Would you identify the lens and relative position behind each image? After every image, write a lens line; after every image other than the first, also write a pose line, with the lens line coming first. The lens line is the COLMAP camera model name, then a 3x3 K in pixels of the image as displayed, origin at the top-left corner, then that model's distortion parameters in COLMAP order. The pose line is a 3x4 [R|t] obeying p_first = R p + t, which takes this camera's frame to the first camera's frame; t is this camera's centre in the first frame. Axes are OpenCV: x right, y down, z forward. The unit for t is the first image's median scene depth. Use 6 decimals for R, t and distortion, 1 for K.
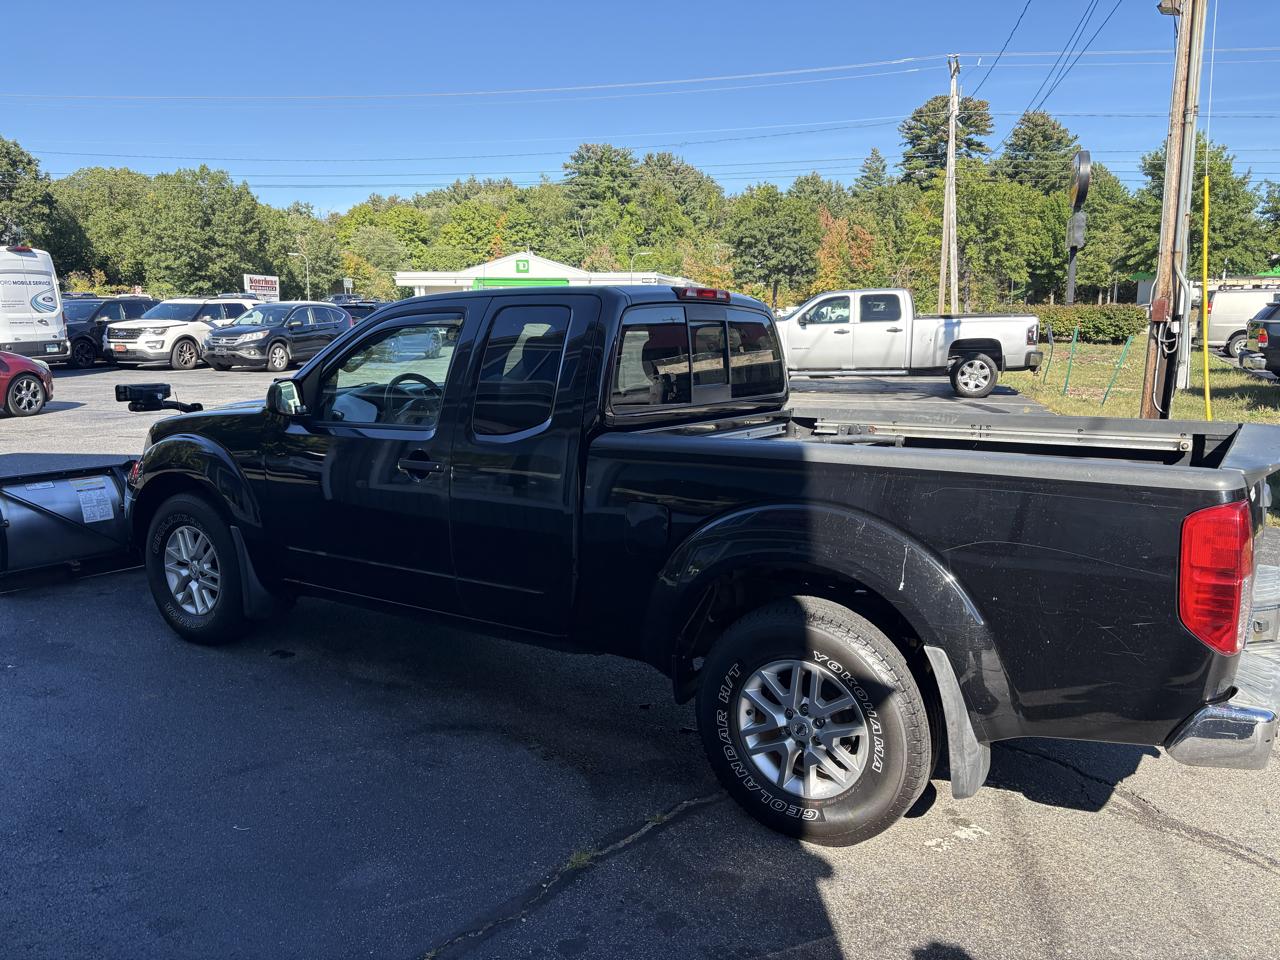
lens RADIAL K [[977.7, 0, 641.5], [0, 977.7, 474.8], [0, 0, 1]] dist [0.021631, 0.004895]
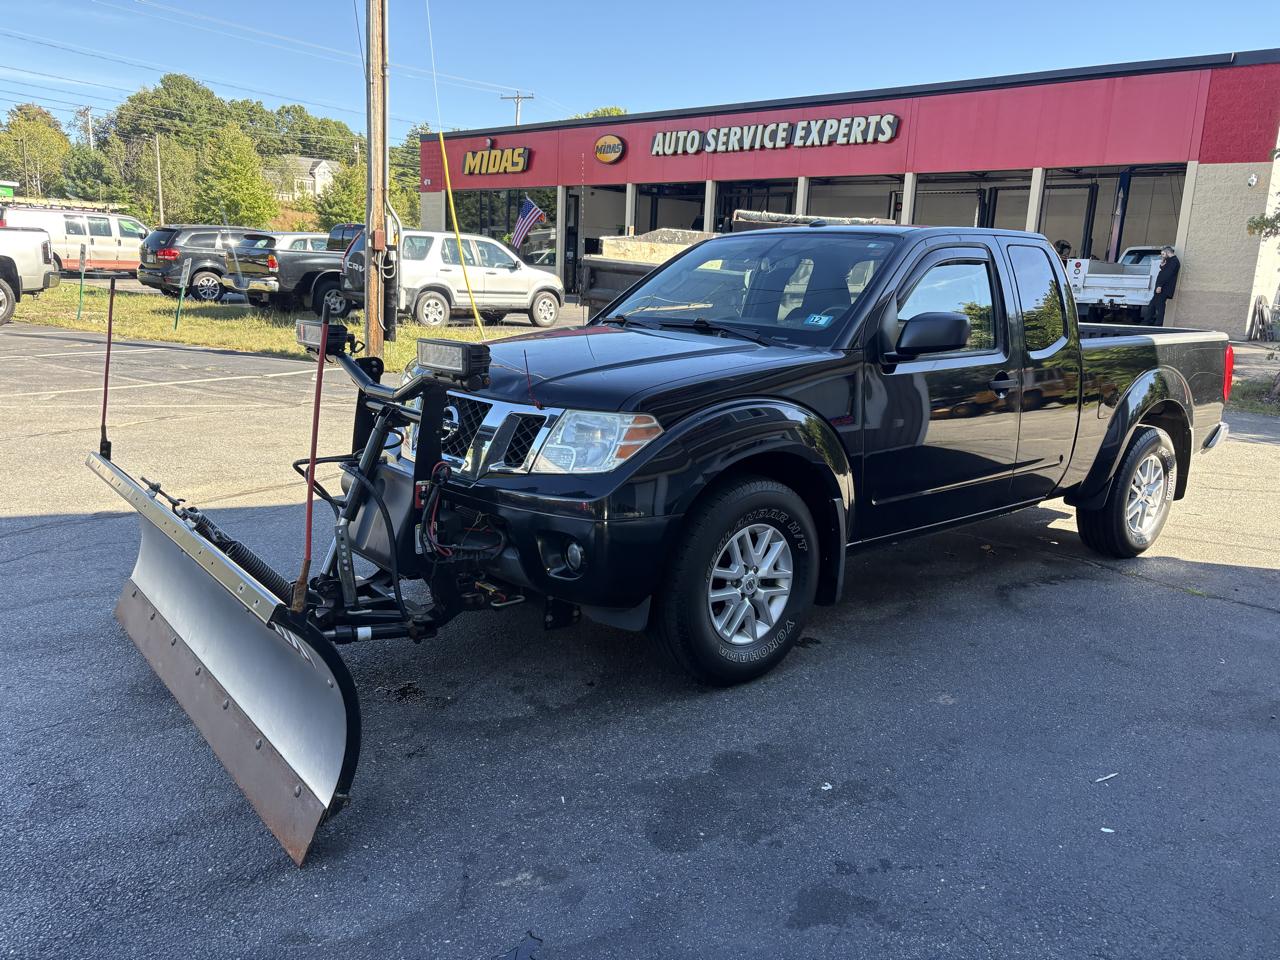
lens RADIAL K [[980.2, 0, 627.4], [0, 980.2, 474.2], [0, 0, 1]] dist [0.078604, -0.088509]
pose [[0.283443, -0.186268, 0.940726, -0.549350], [0.113302, 0.980589, 0.160023, -0.052742], [-0.952273, 0.061229, 0.299045, 0.410183]]
